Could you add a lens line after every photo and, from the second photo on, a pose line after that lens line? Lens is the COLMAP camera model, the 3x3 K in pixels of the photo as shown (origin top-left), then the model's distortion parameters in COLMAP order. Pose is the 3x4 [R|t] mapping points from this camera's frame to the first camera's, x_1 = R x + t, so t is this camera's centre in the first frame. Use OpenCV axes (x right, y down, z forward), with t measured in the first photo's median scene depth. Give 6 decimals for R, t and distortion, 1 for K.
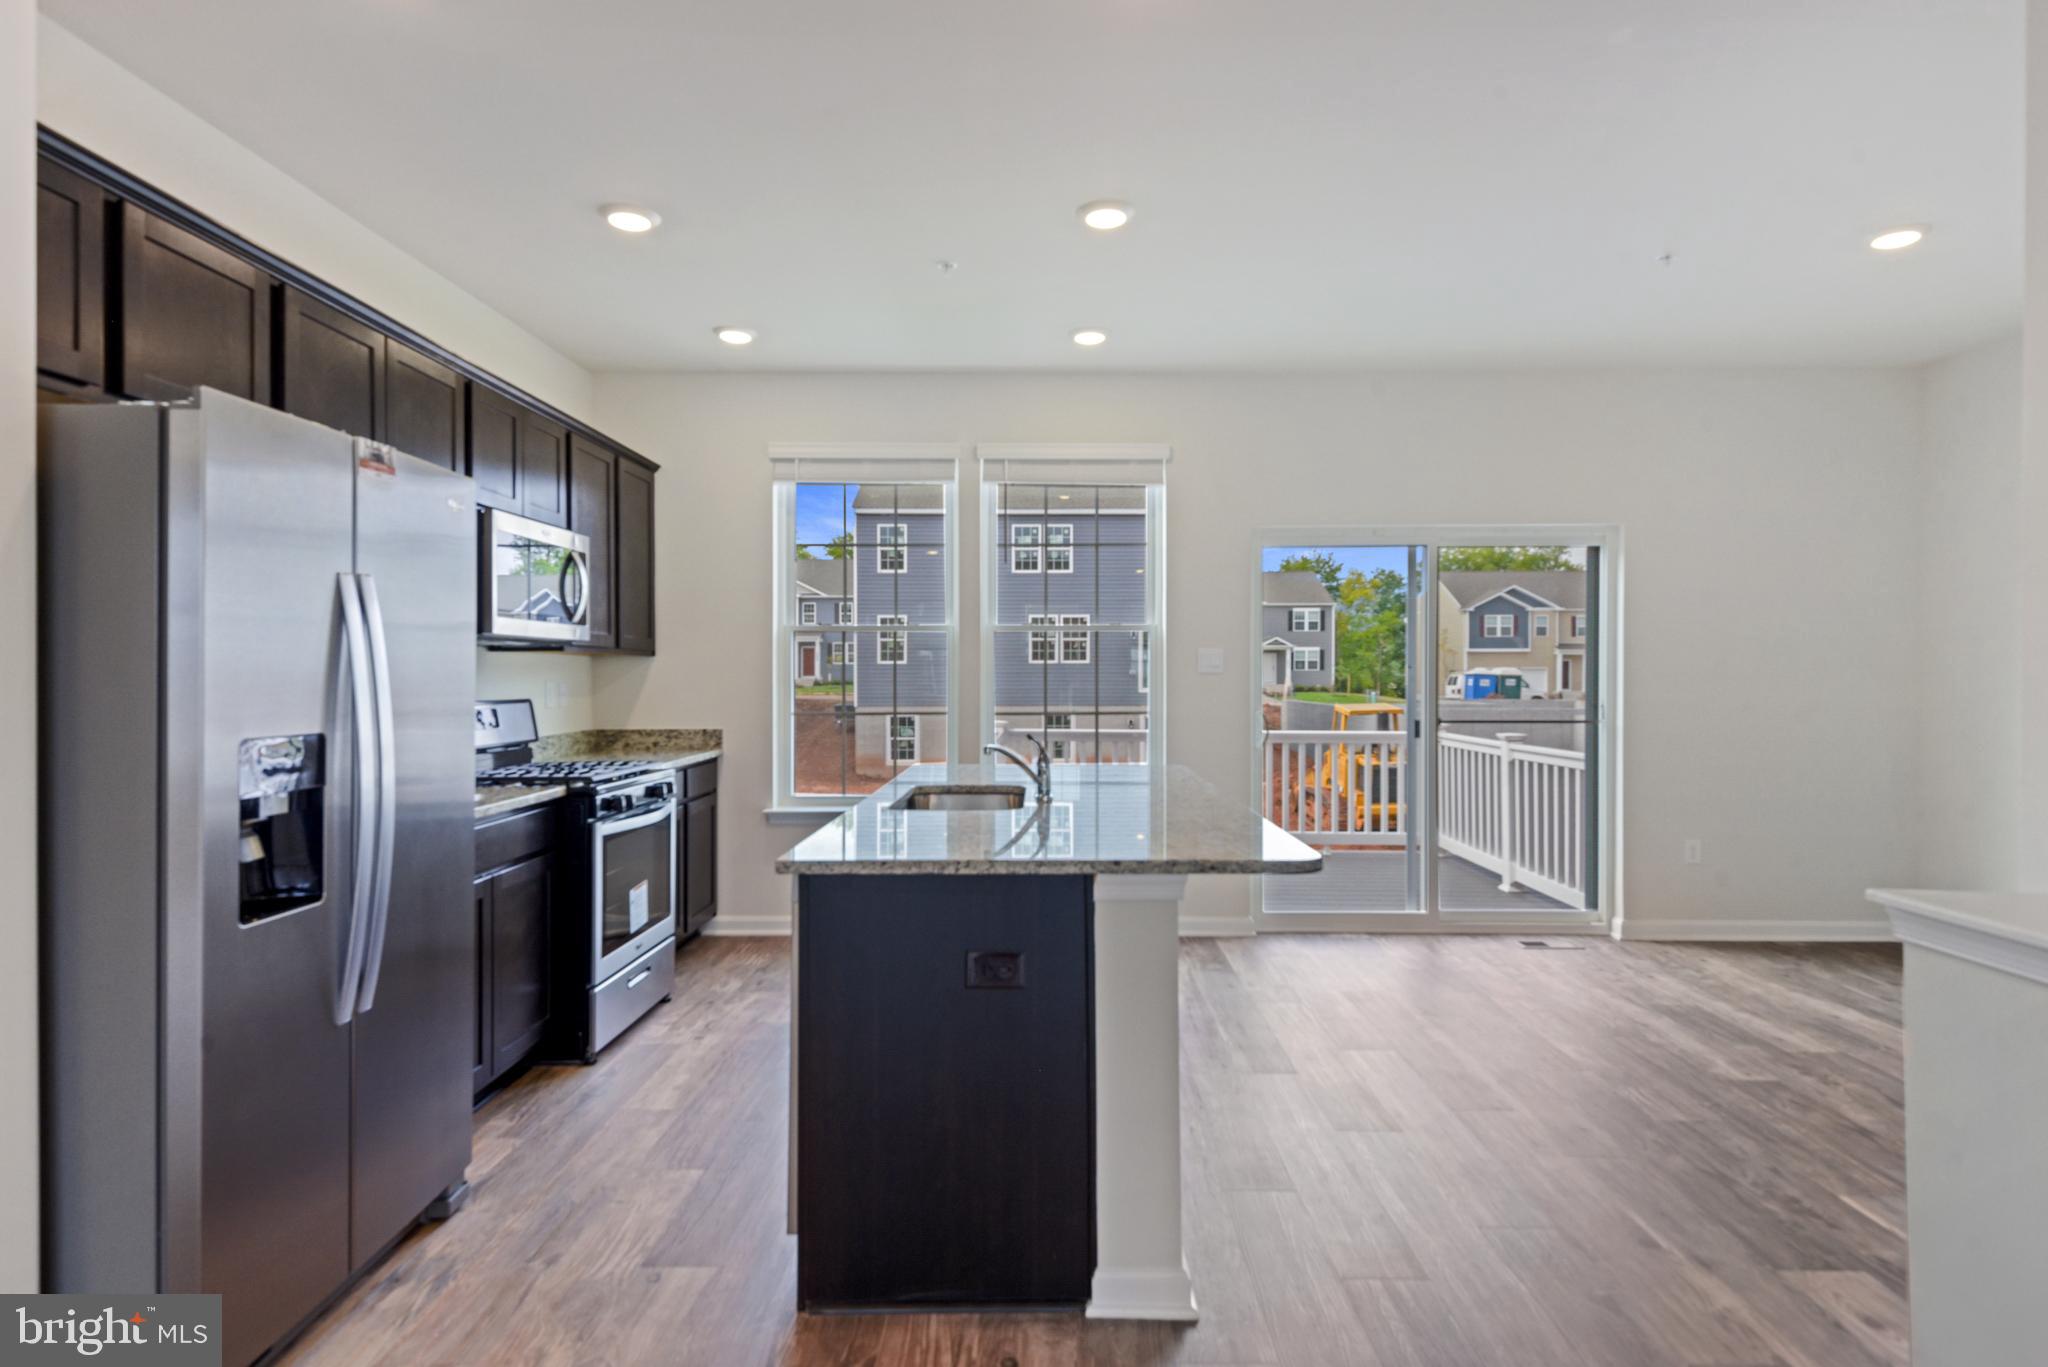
lens RADIAL K [[1125.3, 0, 1039.2], [0, 1125.3, 661.3], [0, 0, 1]] dist [0.025114, -0.001213]
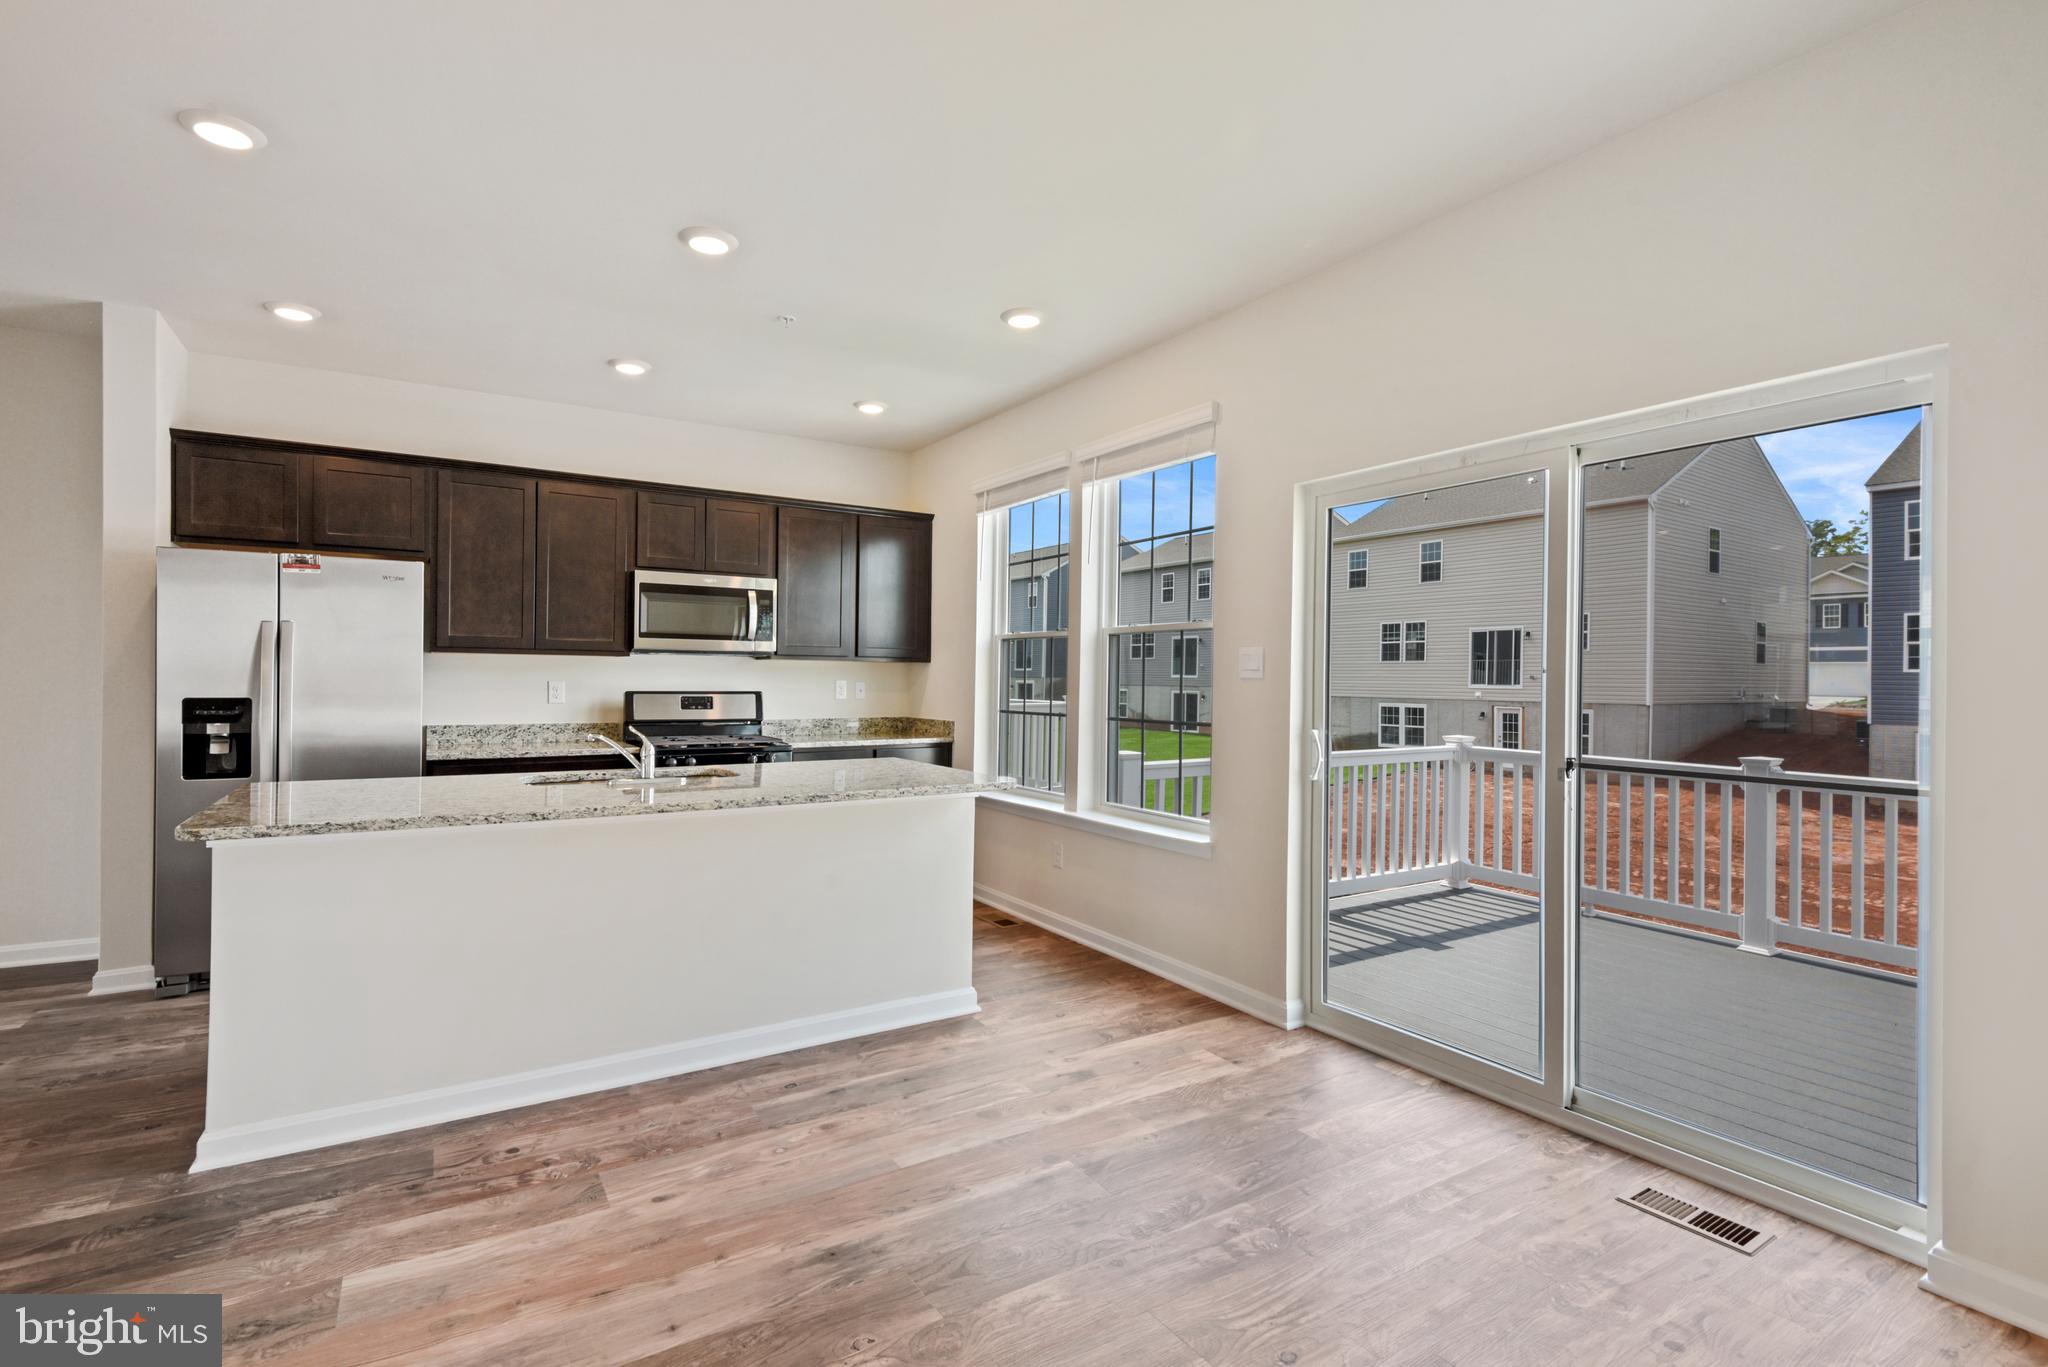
lens RADIAL K [[959.6, 0, 1017.4], [0, 959.6, 667.2], [0, 0, 1]] dist [-0.031866, 0.000720]
pose [[0.531033, -0.001813, -0.847349, 0.663805], [-0.000841, 0.999996, -0.002666, 0.004290], [0.847351, 0.002128, 0.531029, 0.530056]]
